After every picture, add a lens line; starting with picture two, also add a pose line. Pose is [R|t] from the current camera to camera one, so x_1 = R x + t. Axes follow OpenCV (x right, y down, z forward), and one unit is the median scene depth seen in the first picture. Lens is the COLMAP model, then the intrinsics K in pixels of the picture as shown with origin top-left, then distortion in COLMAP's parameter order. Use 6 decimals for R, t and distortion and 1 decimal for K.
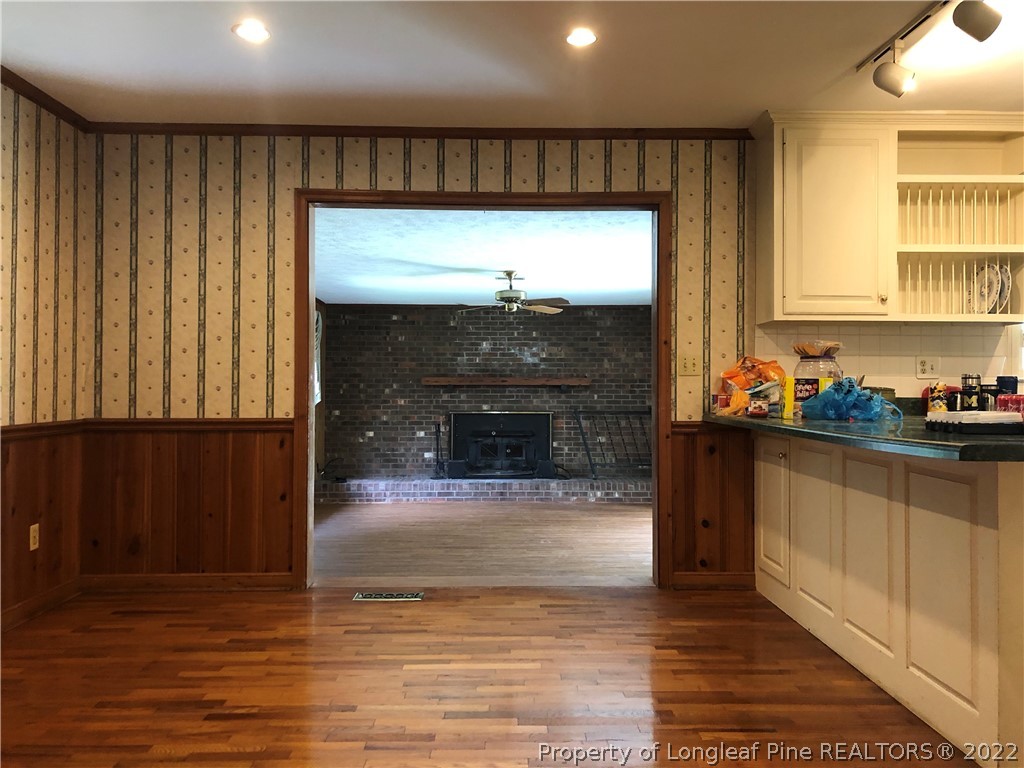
lens RADIAL K [[840.7, 0, 513.8], [0, 840.7, 386.2], [0, 0, 1]] dist [0.059039, -0.056011]
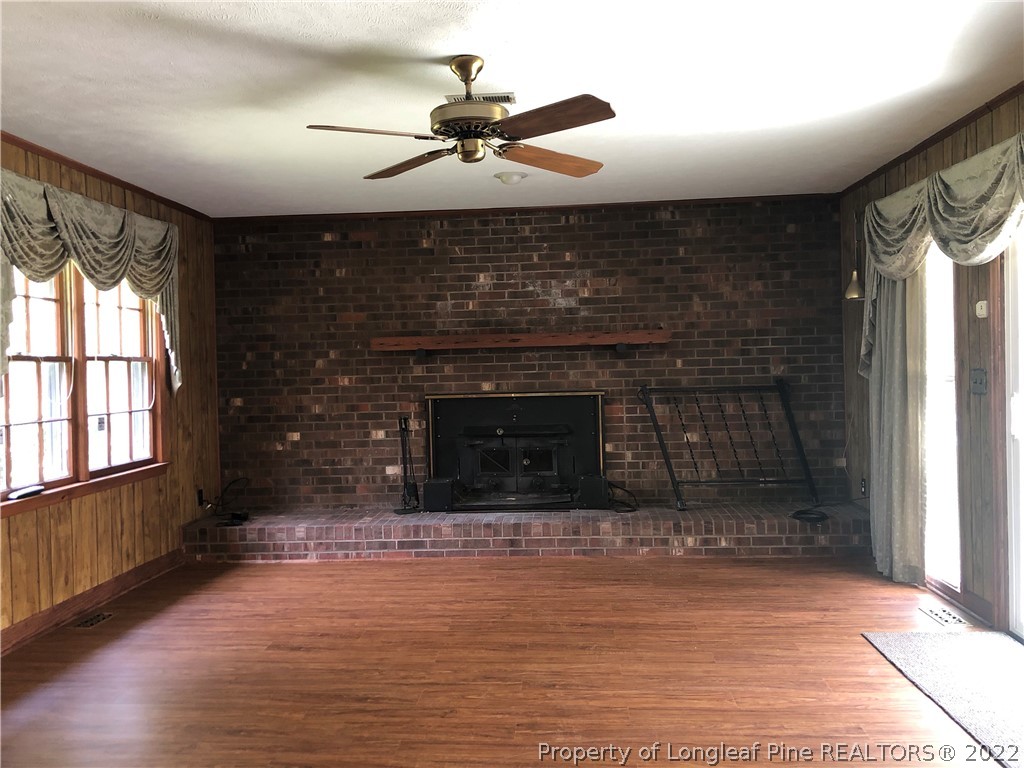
lens RADIAL K [[840.7, 0, 510.4], [0, 840.7, 381.1], [0, 0, 1]] dist [0.059039, -0.056011]
pose [[0.995557, -0.025977, -0.090506, 0.035361], [0.028829, 0.999124, 0.030343, 0.004179], [0.089639, -0.032818, 0.995434, 0.424476]]
